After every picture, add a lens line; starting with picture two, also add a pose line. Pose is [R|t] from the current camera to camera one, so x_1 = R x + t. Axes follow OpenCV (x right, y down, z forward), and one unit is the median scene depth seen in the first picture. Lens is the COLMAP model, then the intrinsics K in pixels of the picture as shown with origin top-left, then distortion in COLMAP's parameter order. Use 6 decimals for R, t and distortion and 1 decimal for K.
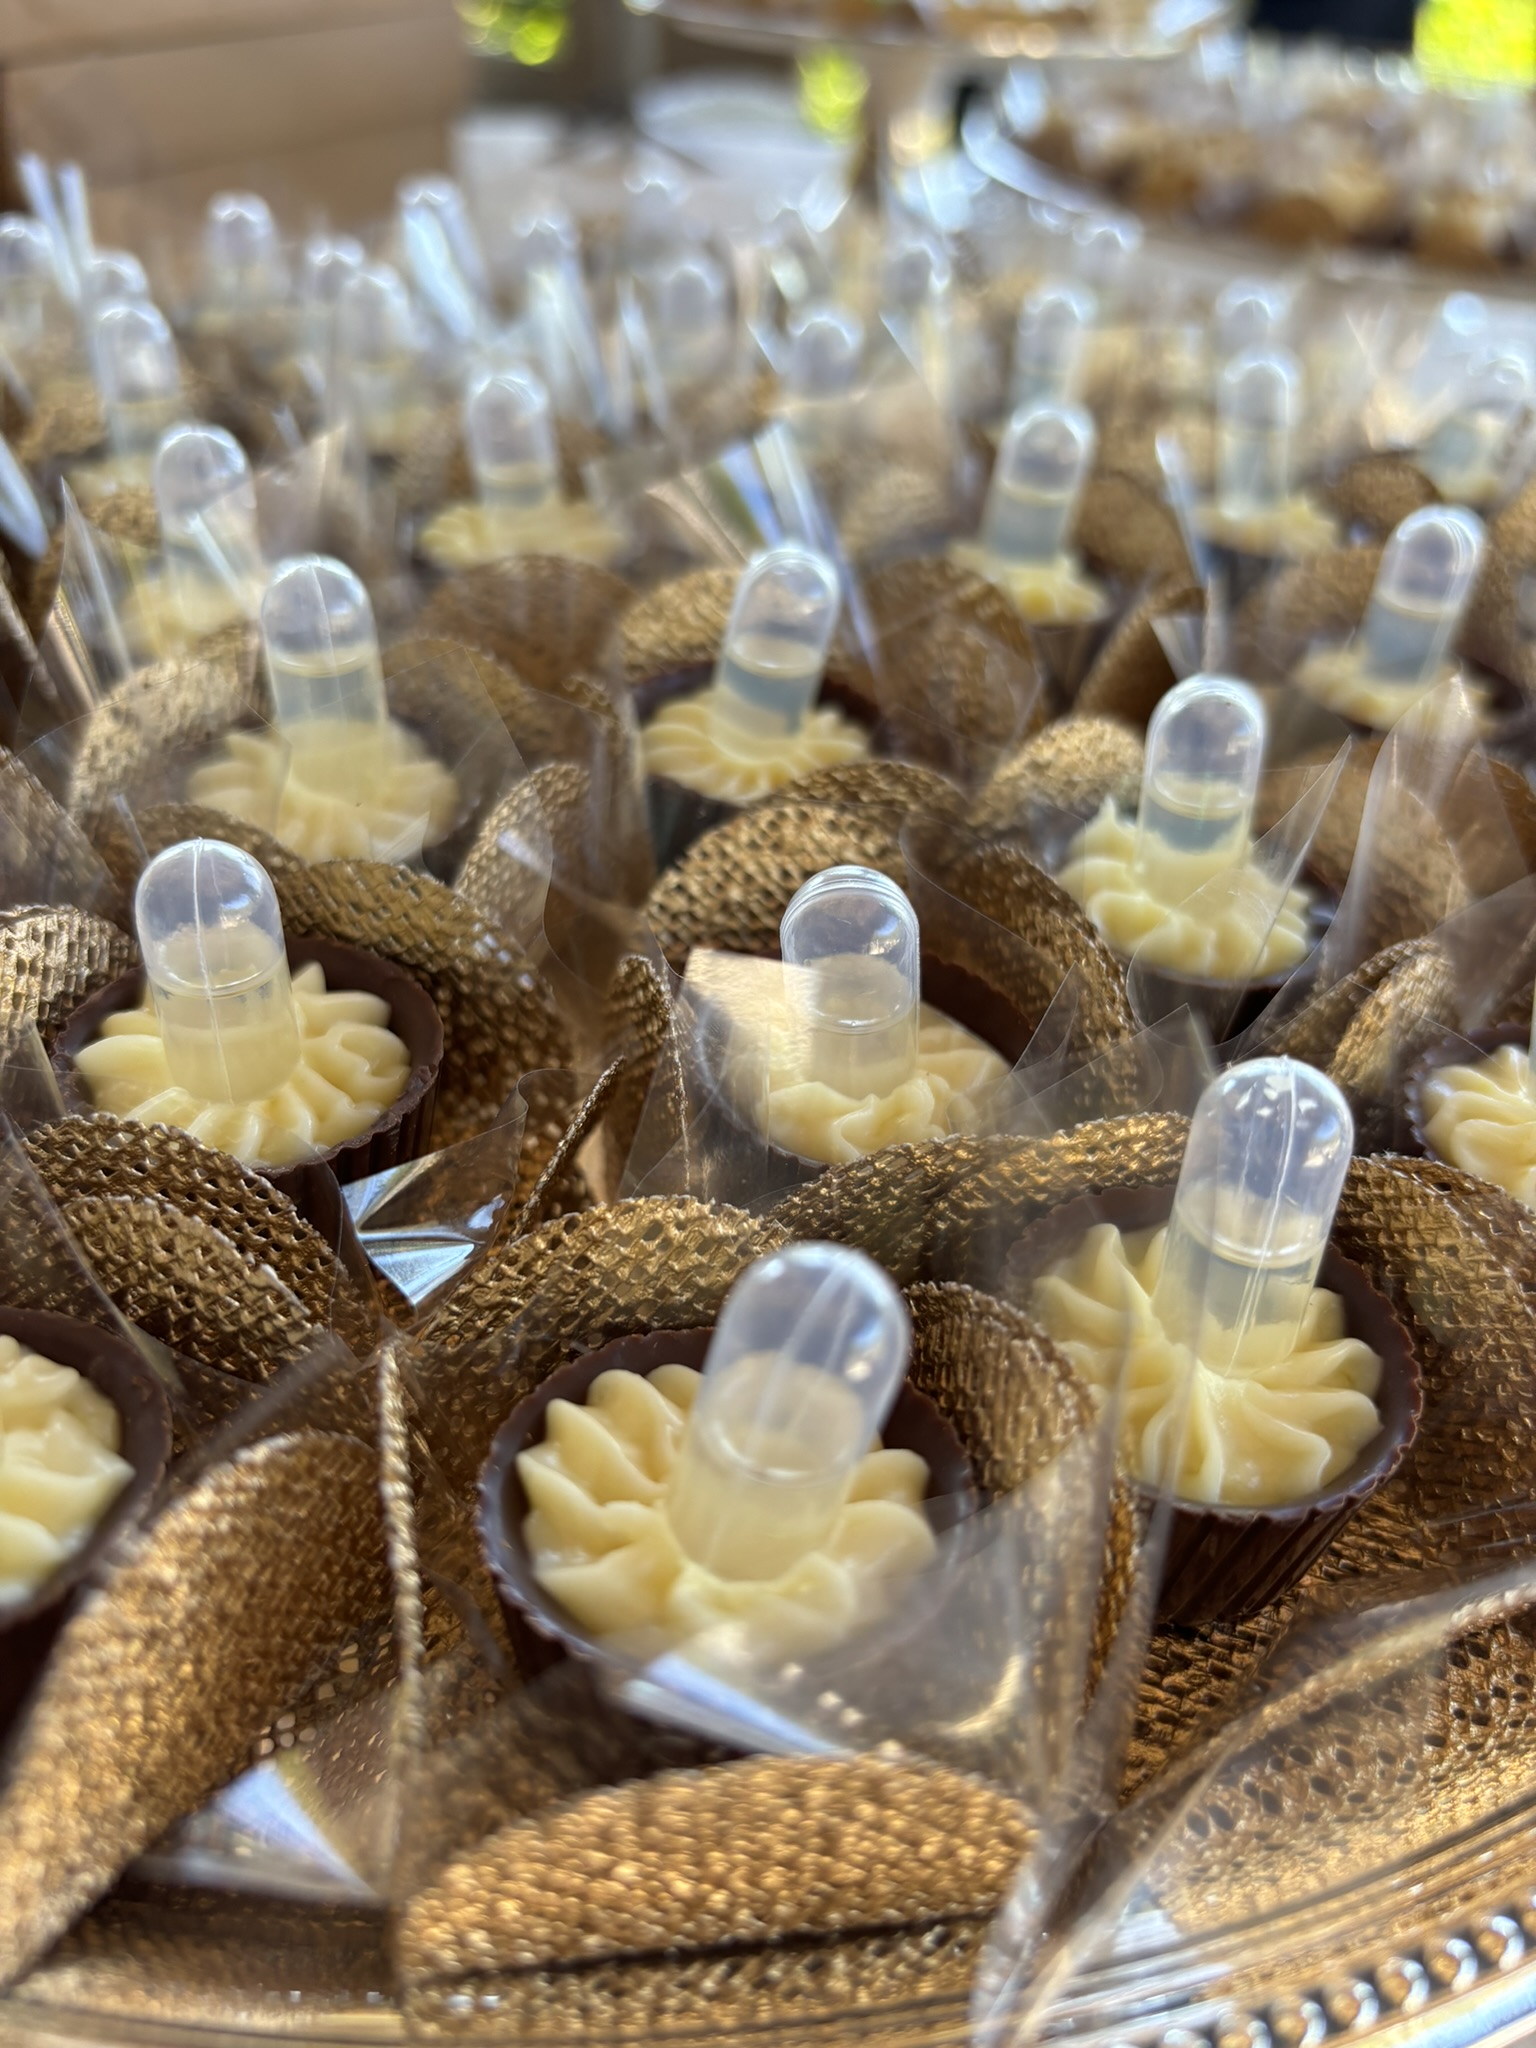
lens RADIAL K [[1388.8, 0, 768.0], [0, 1388.8, 1024.0], [0, 0, 1]] dist [-0.061780, -0.001477]
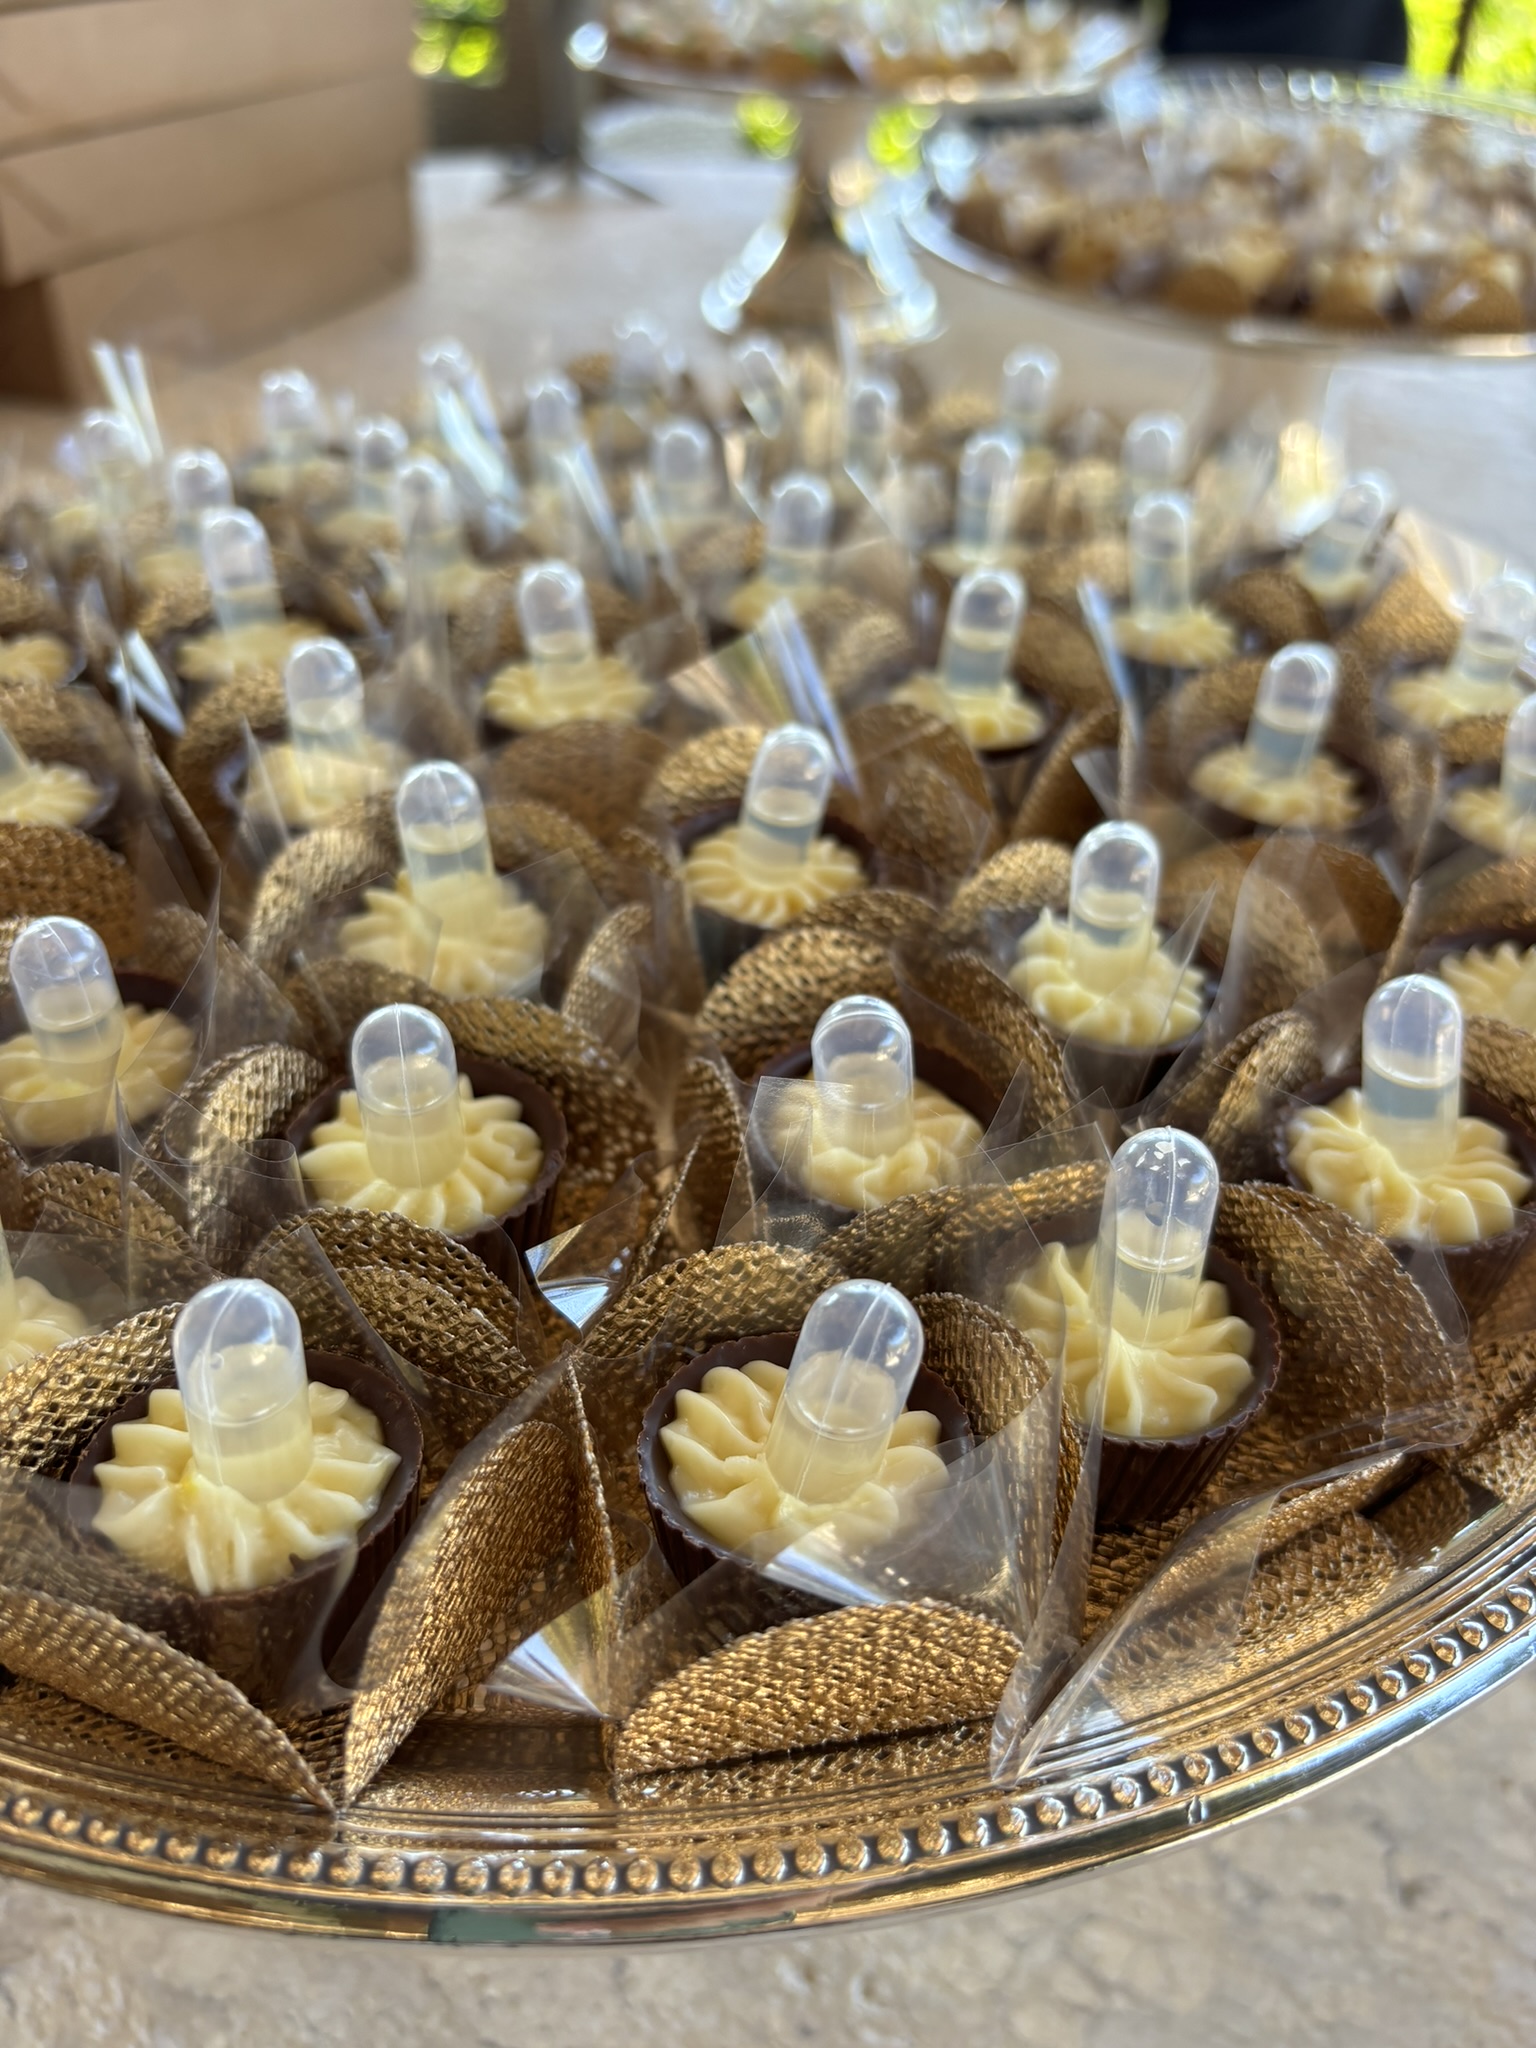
lens RADIAL K [[1539.3, 0, 727.5], [0, 1539.3, 944.9], [0, 0, 1]] dist [0.002933, -0.198167]
pose [[0.998594, -0.052513, 0.007295, -0.086245], [0.052551, 0.998605, -0.005102, -0.172786], [-0.007017, 0.005478, 0.999960, -0.580645]]
